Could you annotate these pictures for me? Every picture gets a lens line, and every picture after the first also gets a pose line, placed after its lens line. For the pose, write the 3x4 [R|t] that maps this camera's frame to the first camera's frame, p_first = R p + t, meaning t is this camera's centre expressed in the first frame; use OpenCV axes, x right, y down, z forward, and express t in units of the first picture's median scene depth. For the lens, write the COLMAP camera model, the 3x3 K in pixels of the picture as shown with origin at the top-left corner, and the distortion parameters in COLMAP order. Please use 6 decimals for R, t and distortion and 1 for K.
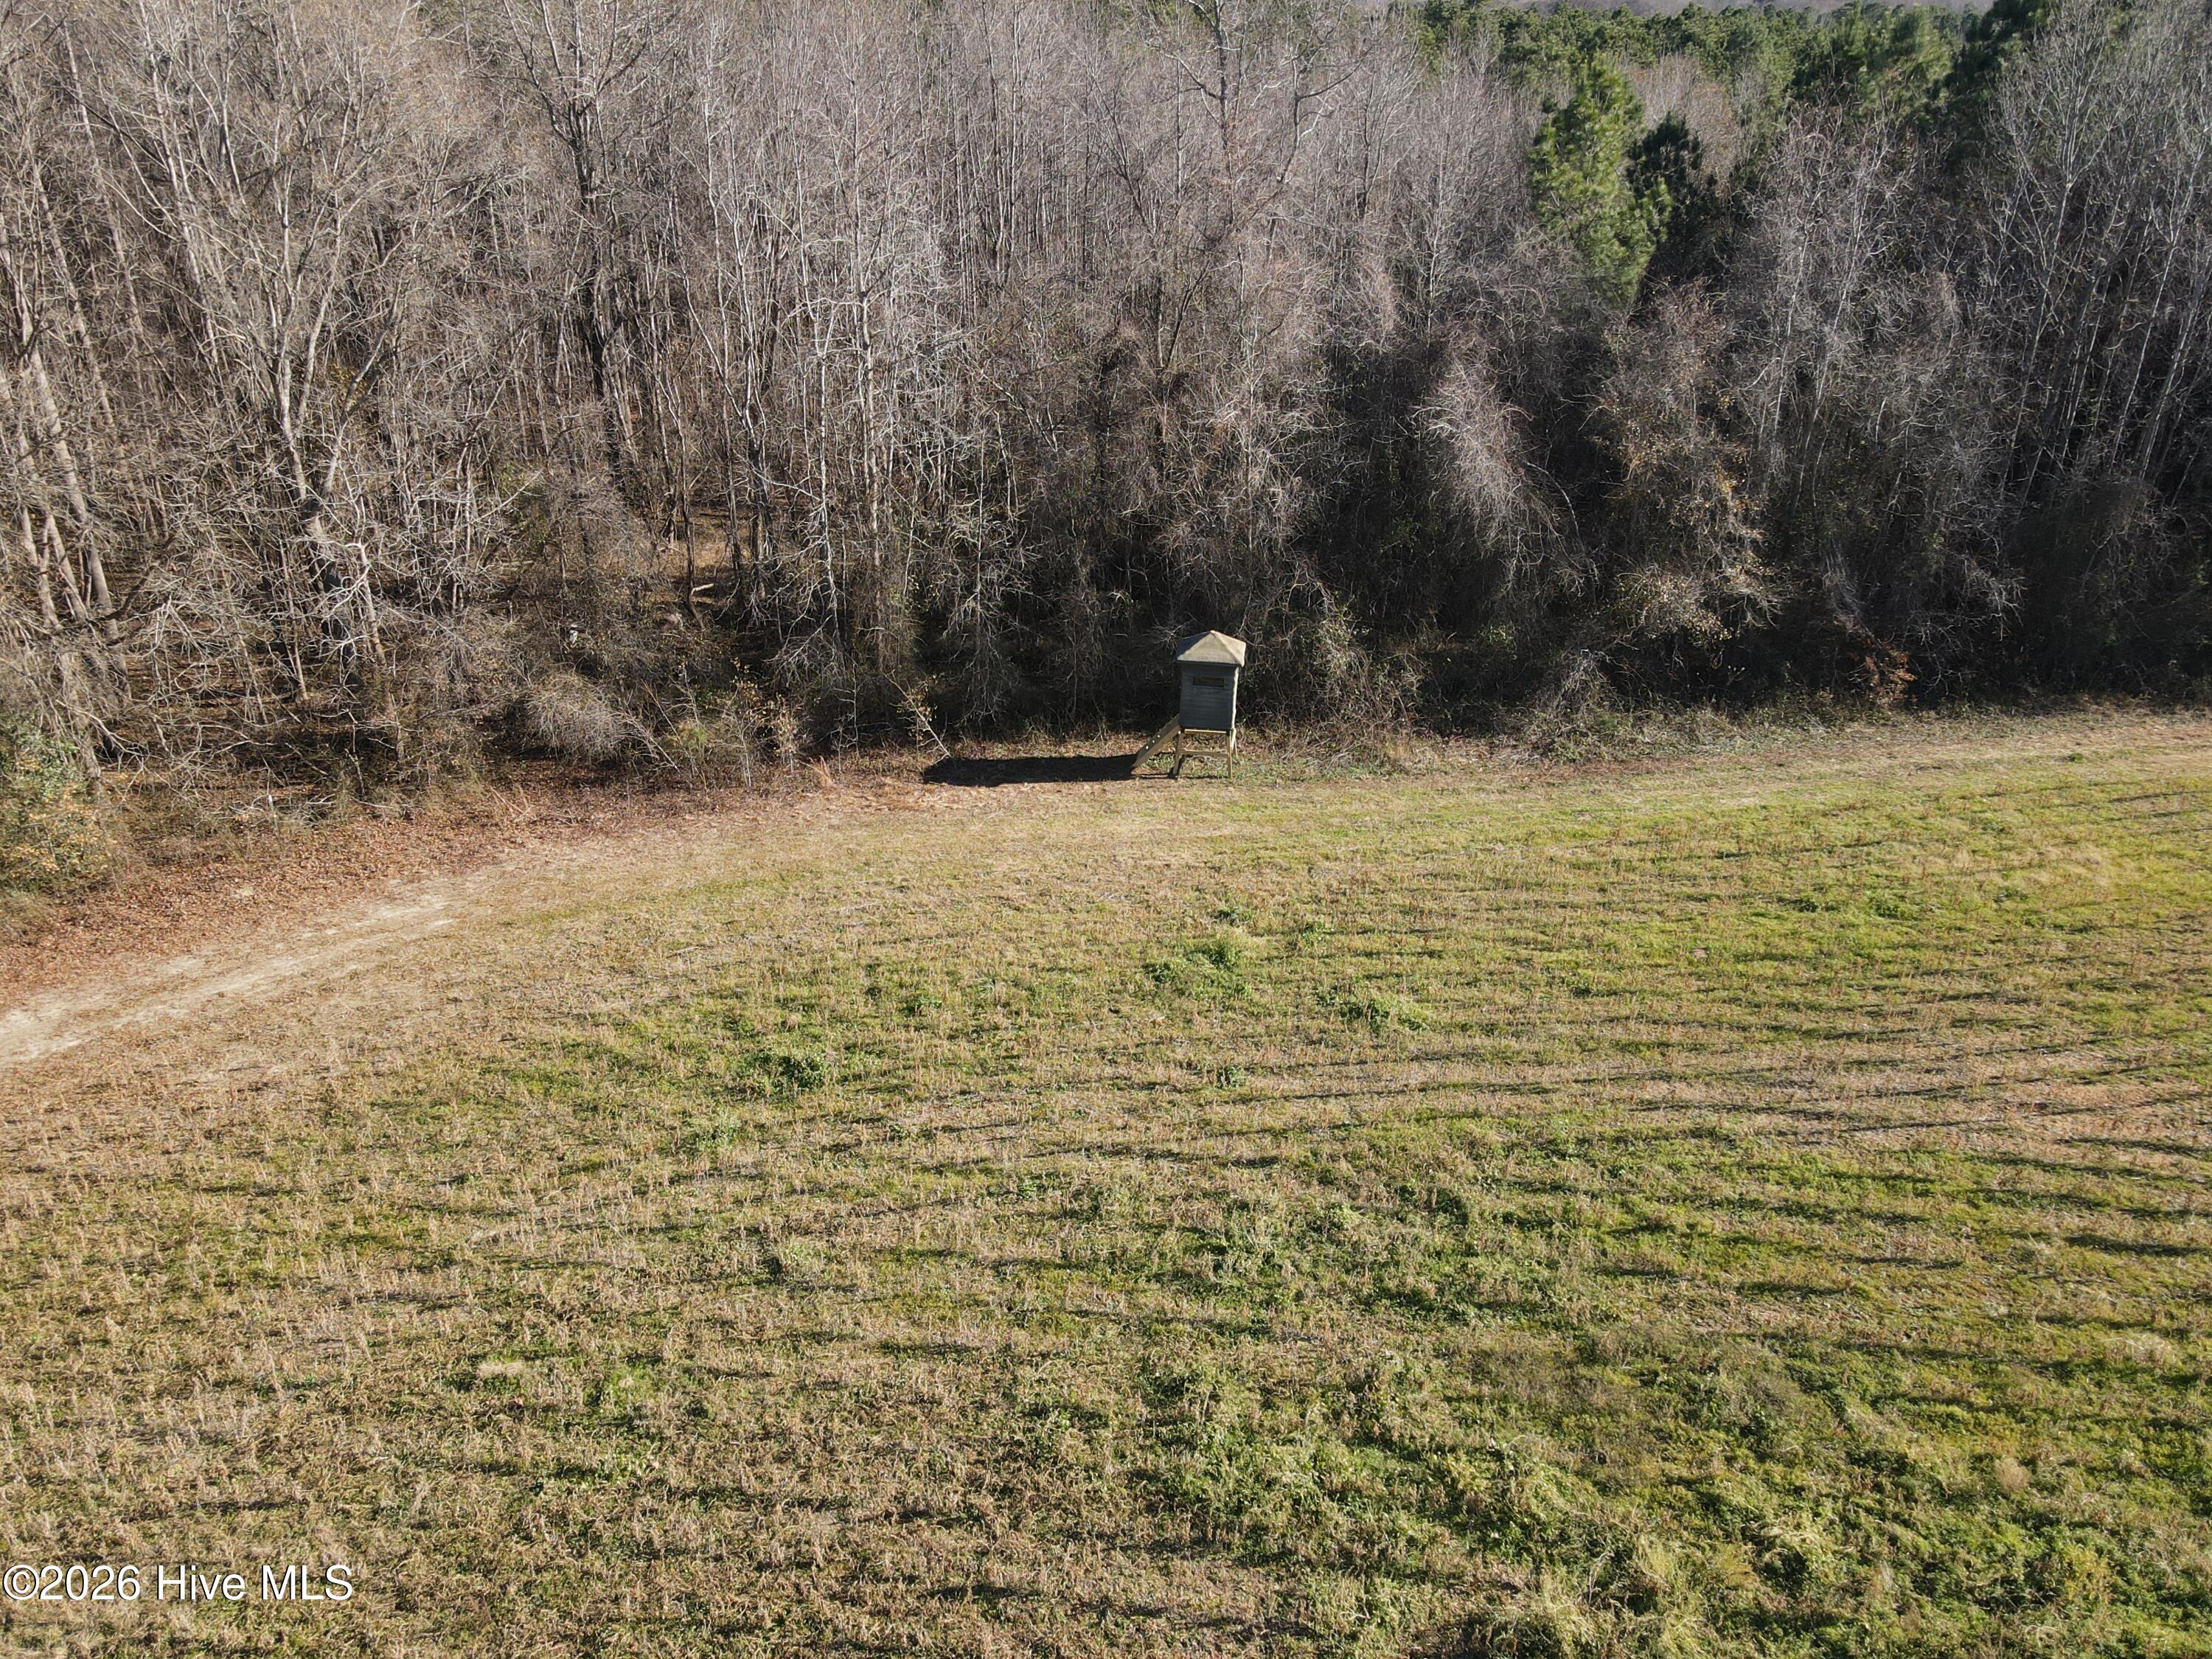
lens RADIAL K [[1557.5, 0, 1106.0], [0, 1557.5, 829.5], [0, 0, 1]] dist [-0.004172, 0.025230]
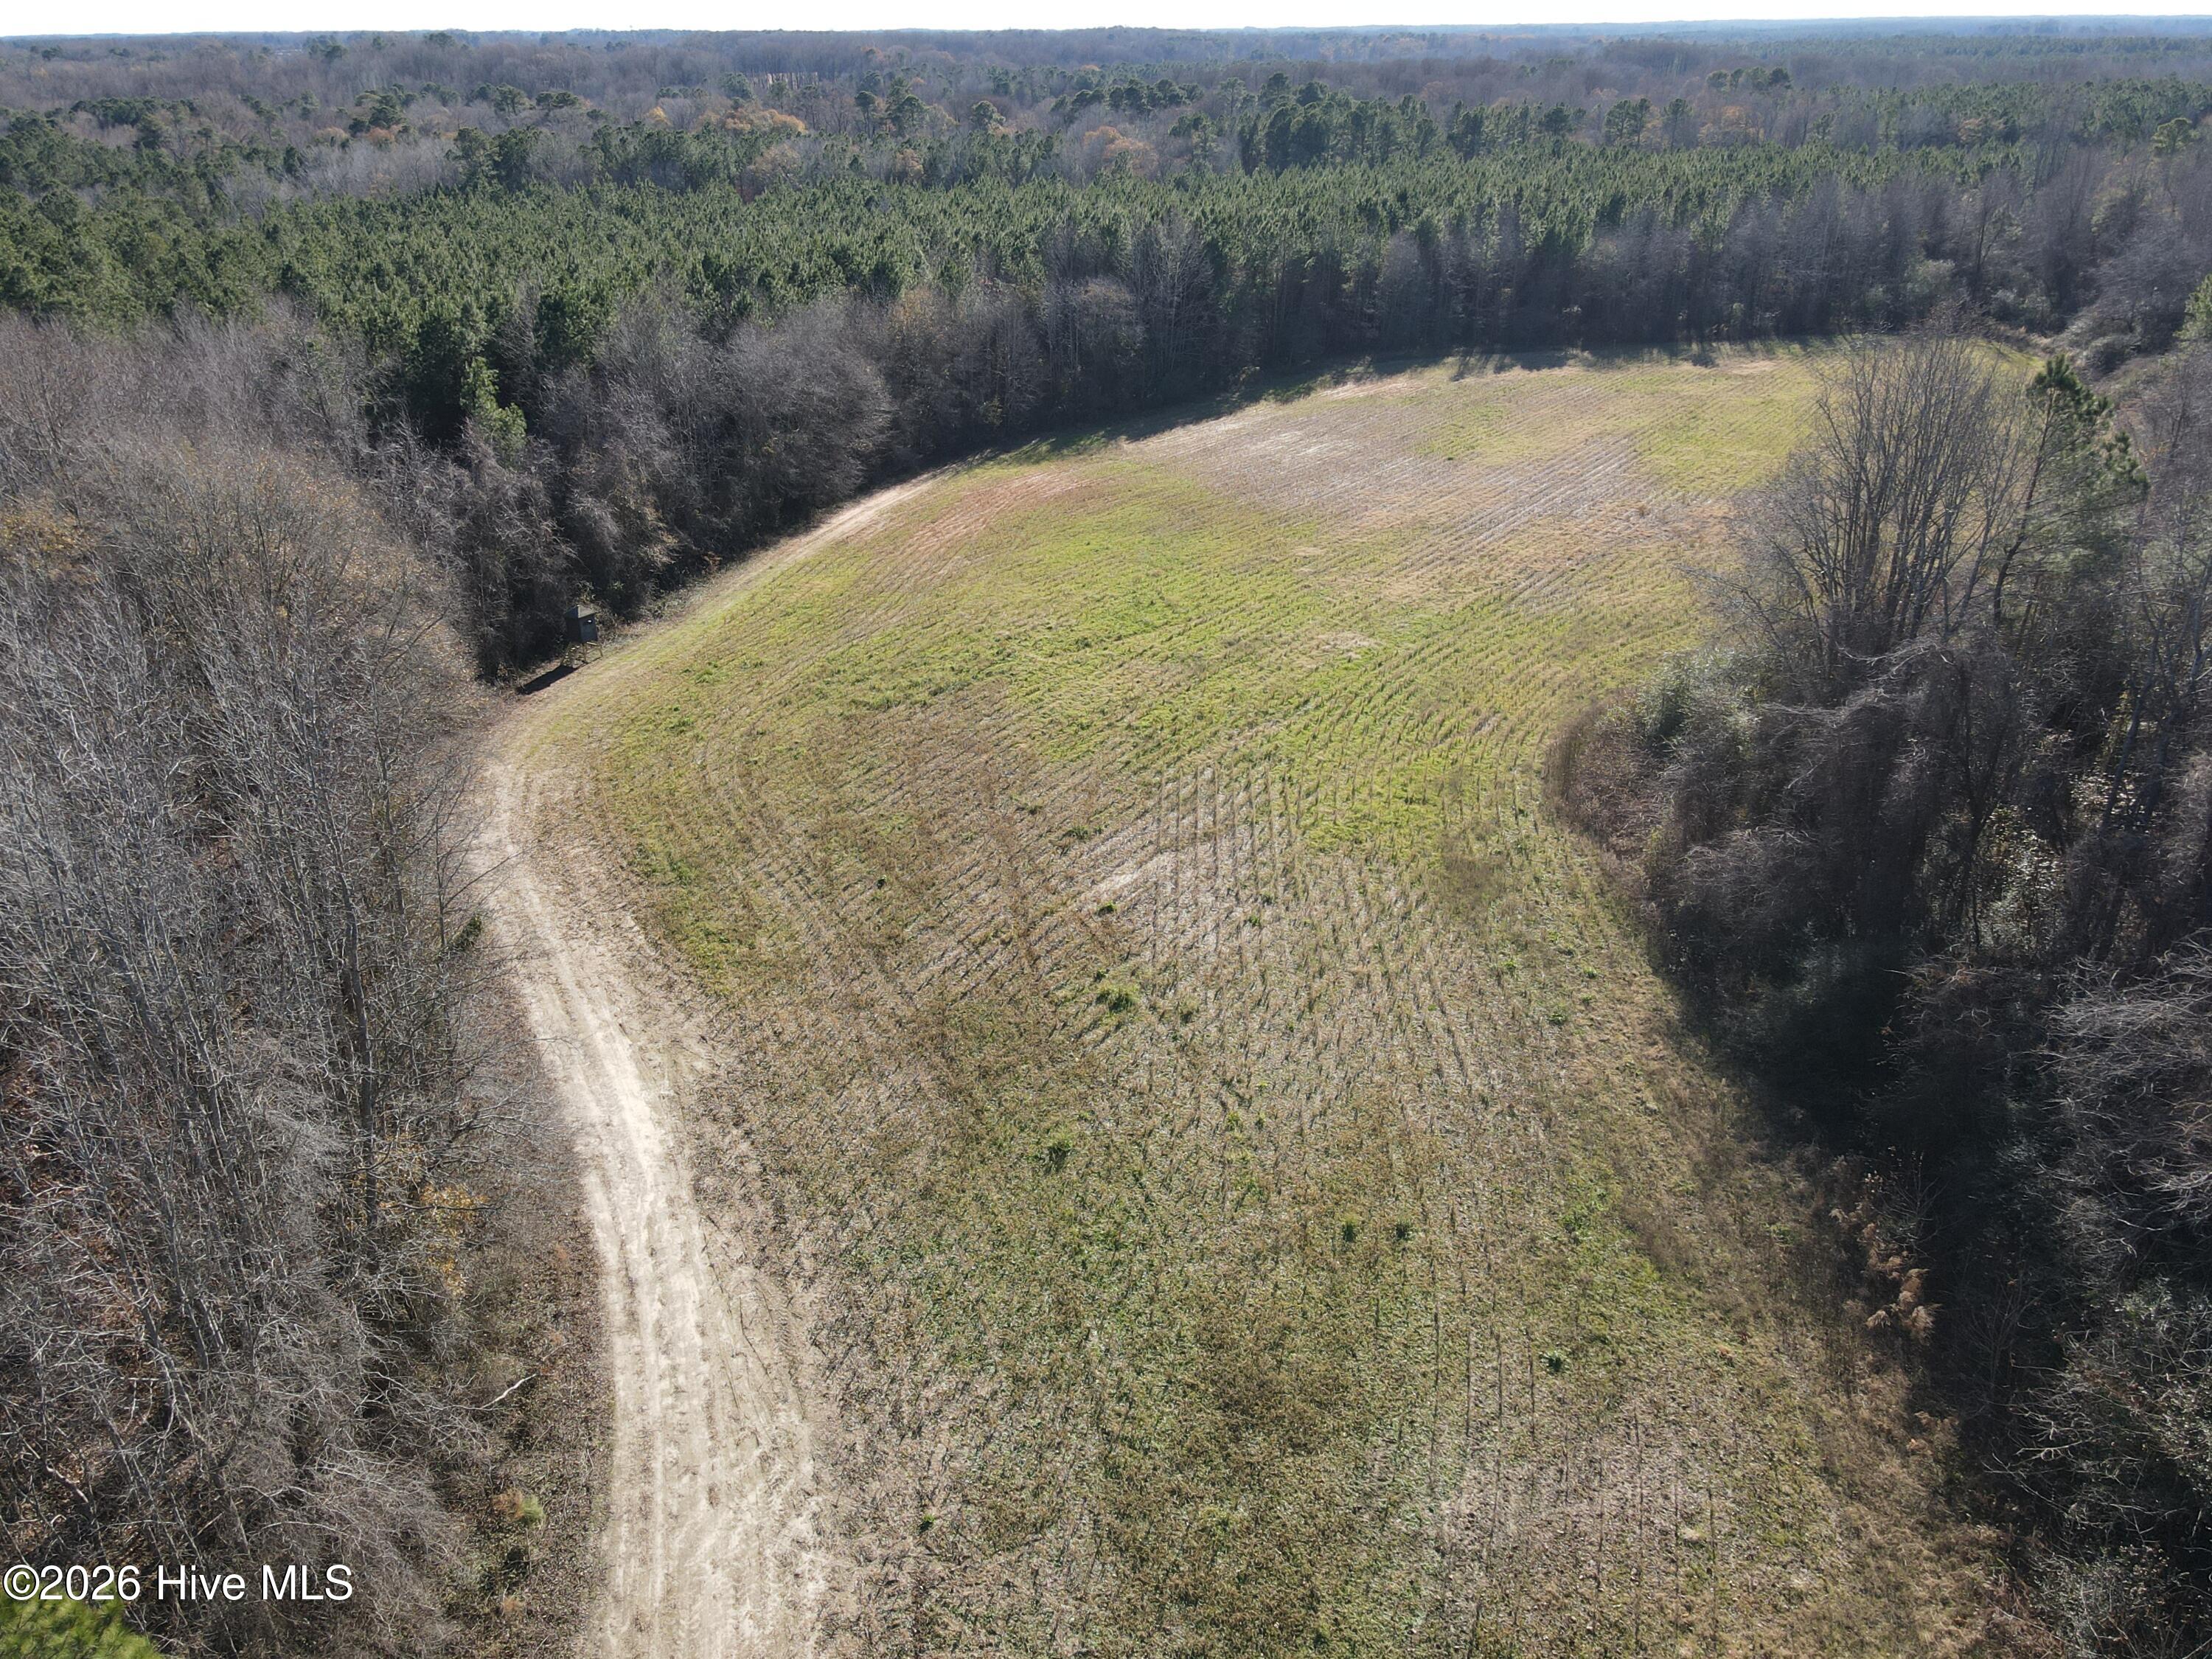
lens RADIAL K [[1557.5, 0, 1106.0], [0, 1557.5, 829.5], [0, 0, 1]] dist [-0.004172, 0.025230]
pose [[0.383302, -0.408922, 0.828168, -1.908692], [0.400105, 0.881668, 0.250157, -0.094232], [-0.832464, 0.235468, 0.501556, -0.977940]]
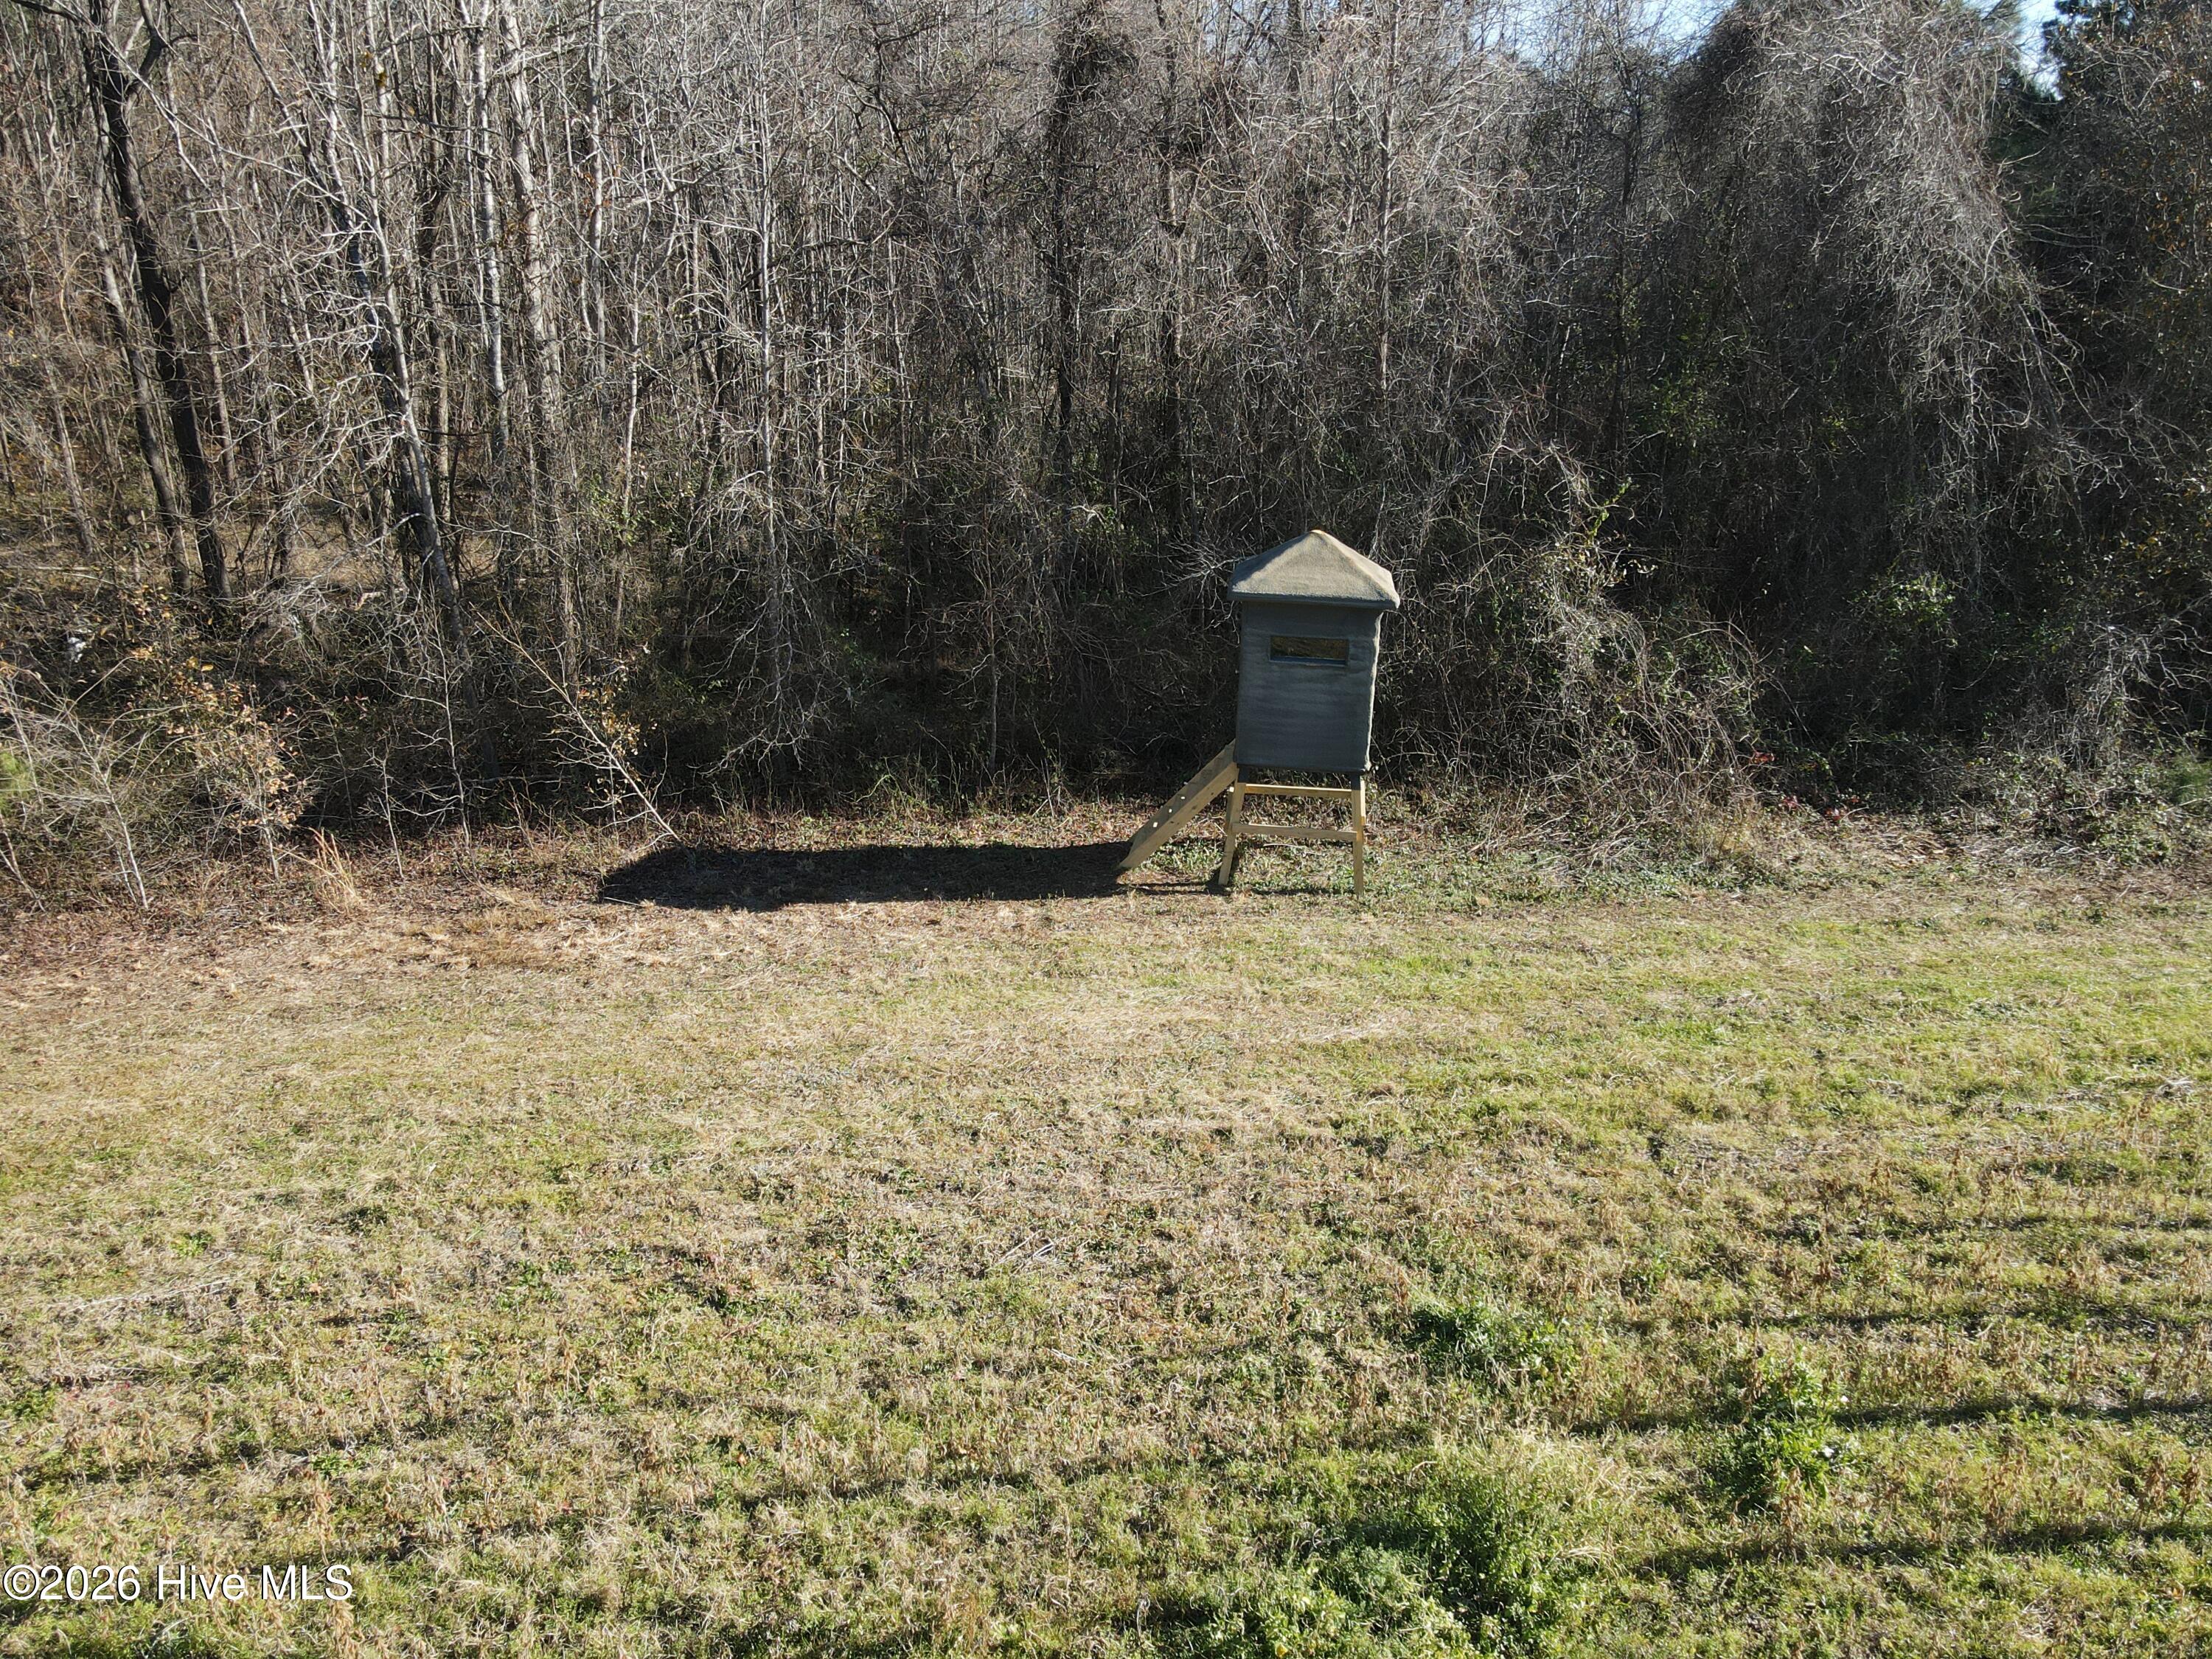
lens RADIAL K [[1557.5, 0, 1106.0], [0, 1557.5, 829.5], [0, 0, 1]] dist [-0.004172, 0.025230]
pose [[0.999995, 0.002674, 0.001951, 0.012334], [-0.002434, 0.993477, -0.114004, -0.002962], [-0.002243, 0.113999, 0.993478, 0.588771]]
